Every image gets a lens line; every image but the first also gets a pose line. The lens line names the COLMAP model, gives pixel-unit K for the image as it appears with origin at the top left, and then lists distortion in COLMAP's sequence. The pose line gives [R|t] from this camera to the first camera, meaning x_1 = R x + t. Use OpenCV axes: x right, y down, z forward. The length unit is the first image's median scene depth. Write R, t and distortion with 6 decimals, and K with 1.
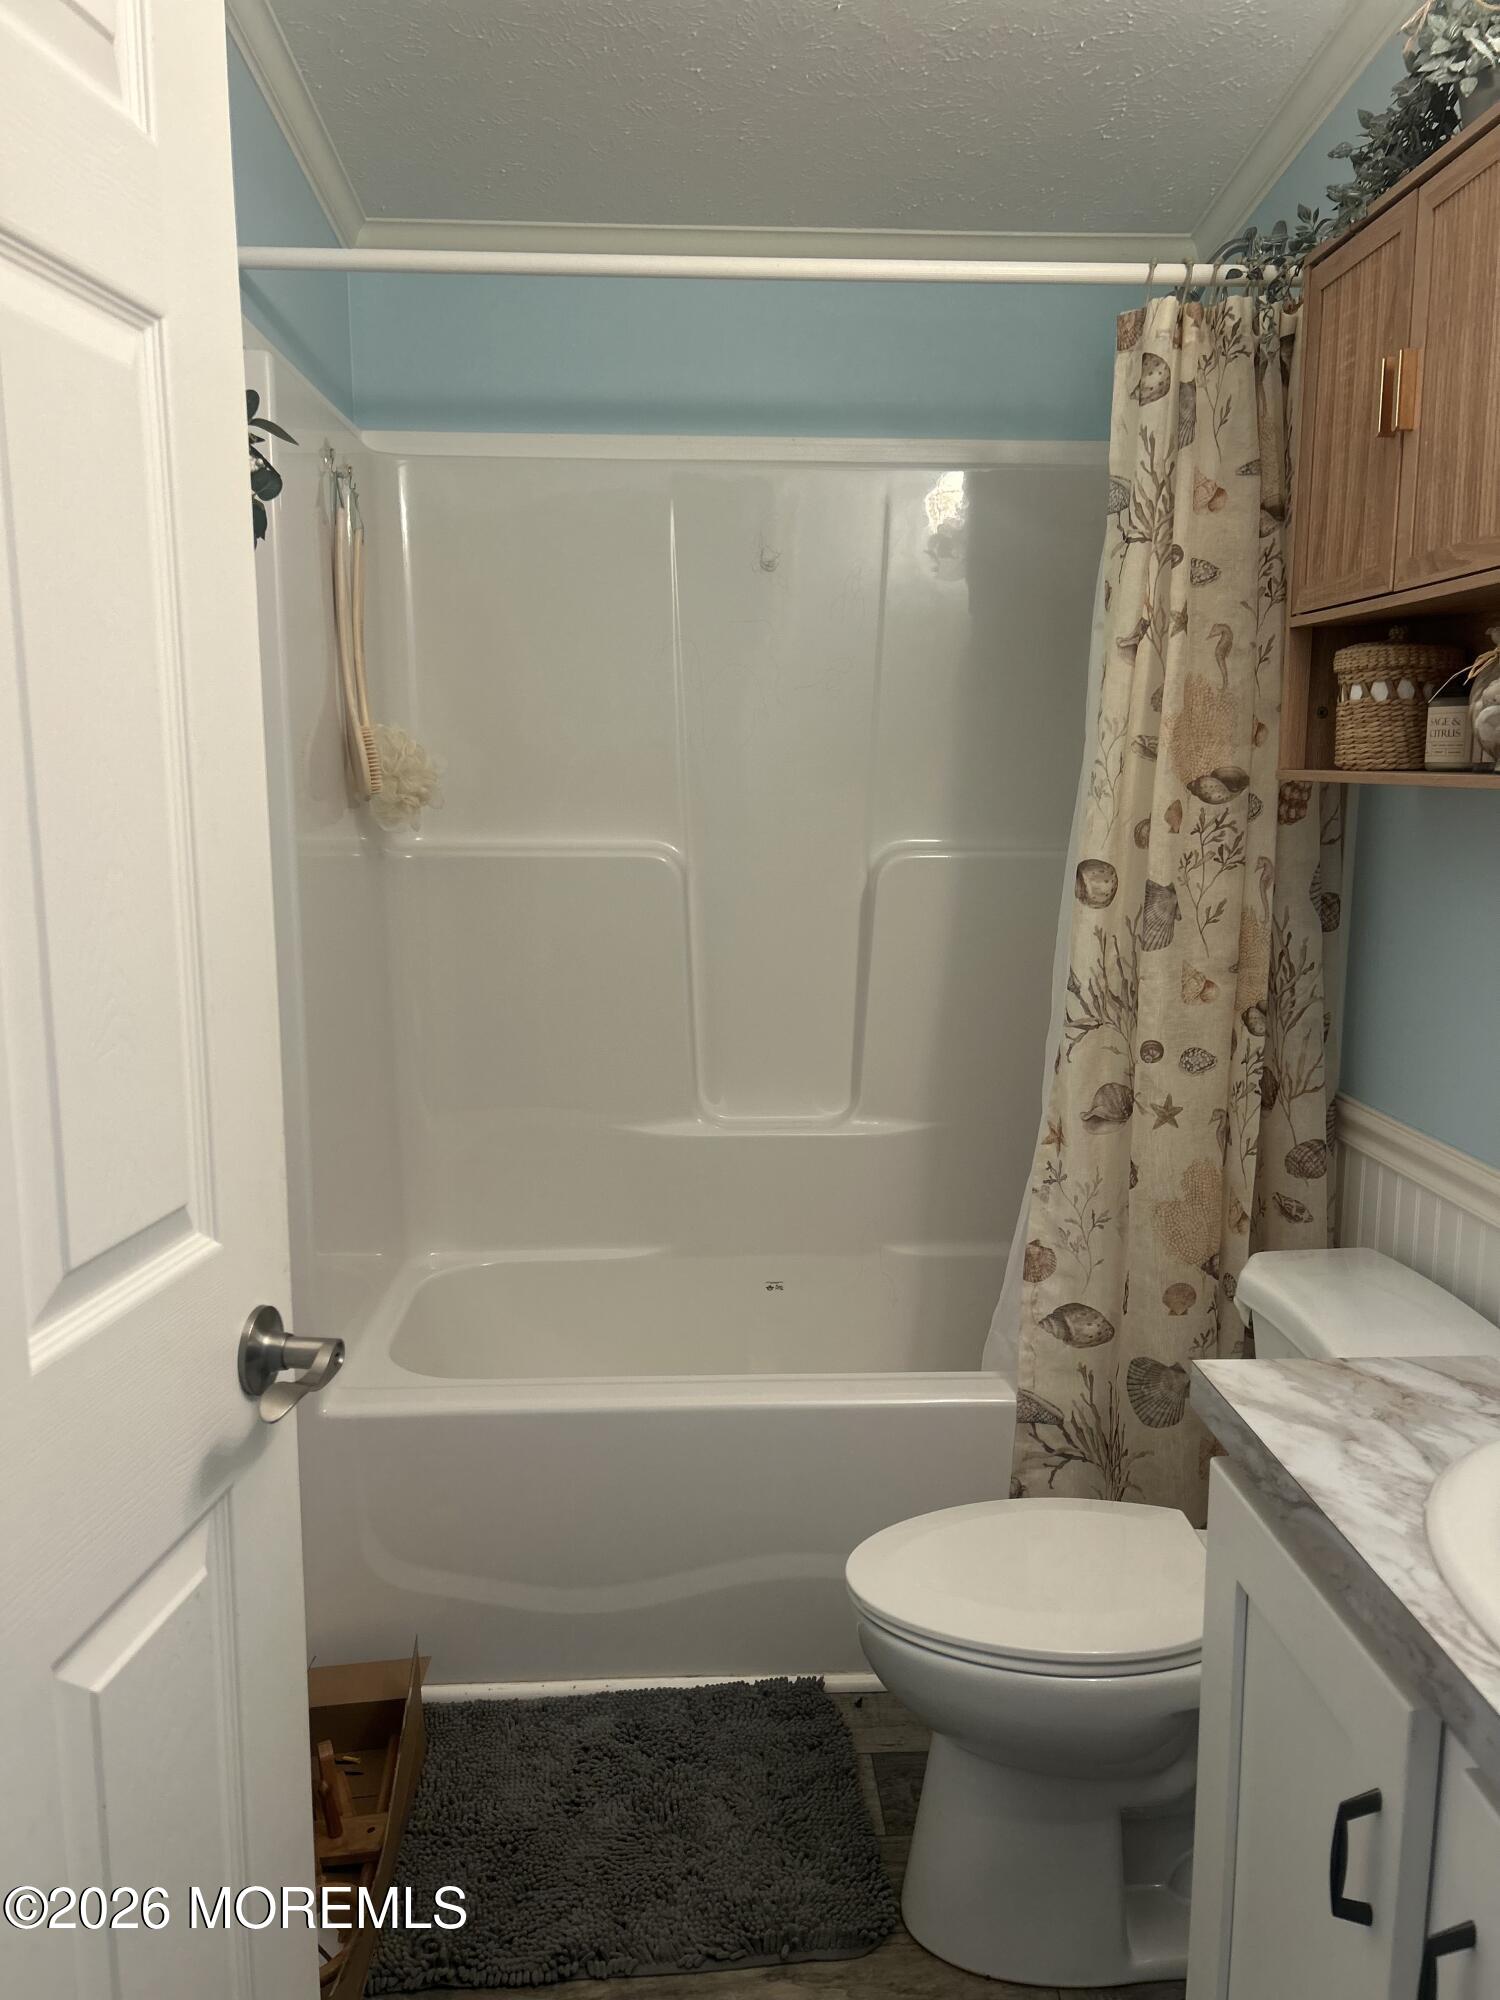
lens RADIAL K [[1518.6, 0, 749.4], [0, 1518.6, 997.8], [0, 0, 1]] dist [0.052994, -0.053559]
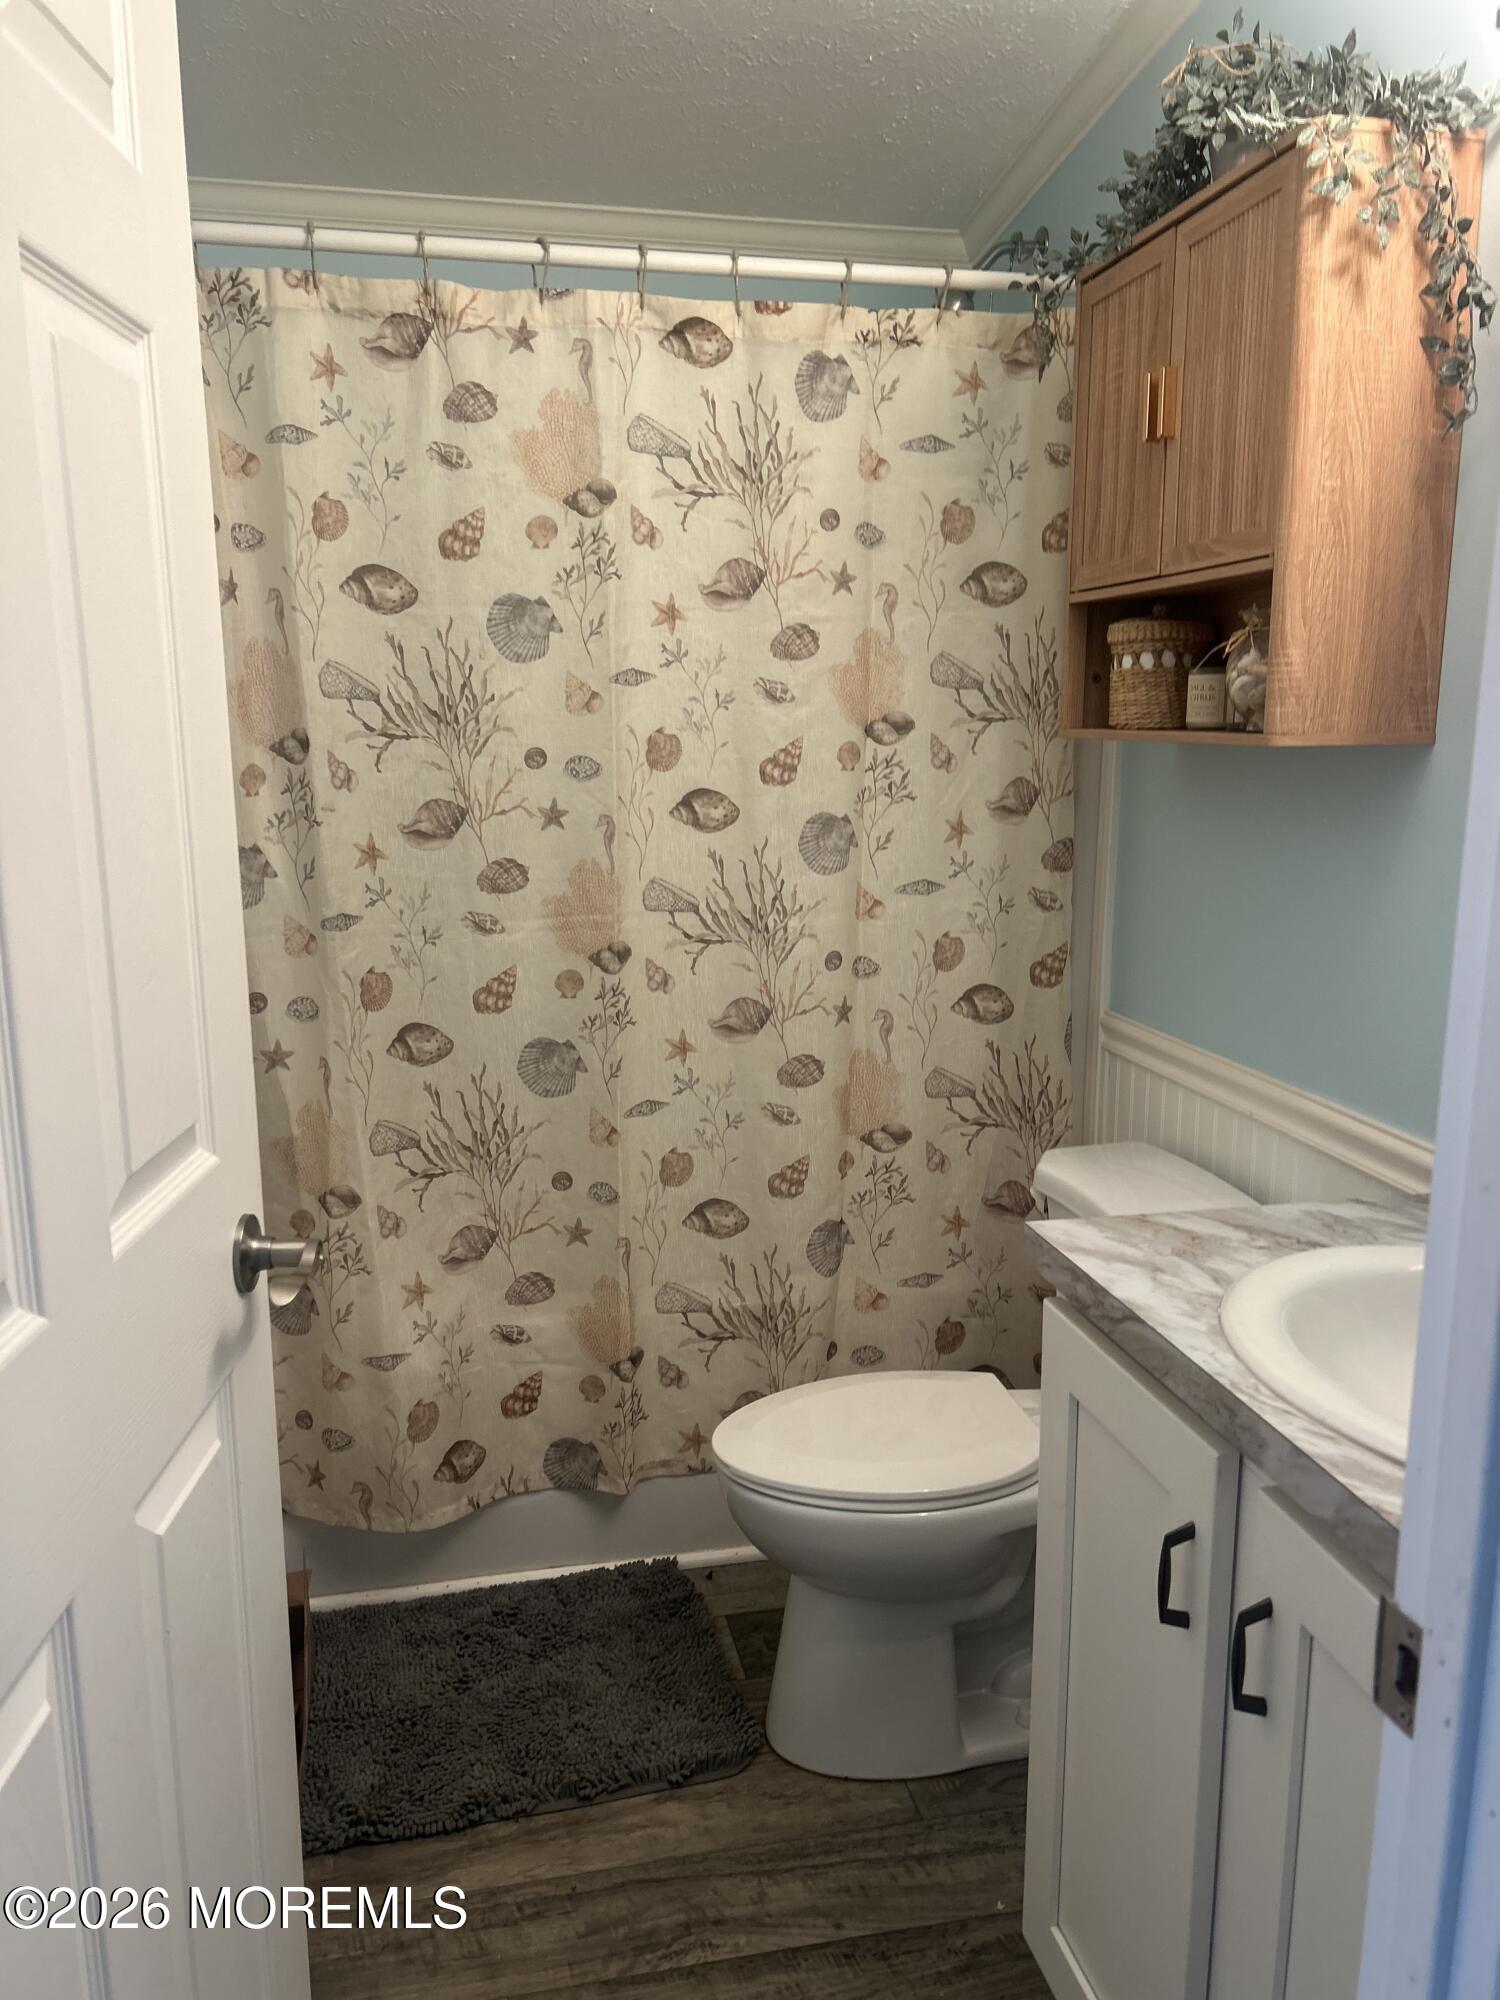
lens RADIAL K [[1518.6, 0, 746.4], [0, 1518.6, 1016.8], [0, 0, 1]] dist [0.052994, -0.053559]
pose [[0.986922, -0.034778, 0.157403, -0.085988], [0.028287, 0.998662, 0.043291, 0.011774], [-0.158698, -0.038272, 0.986585, -0.113332]]
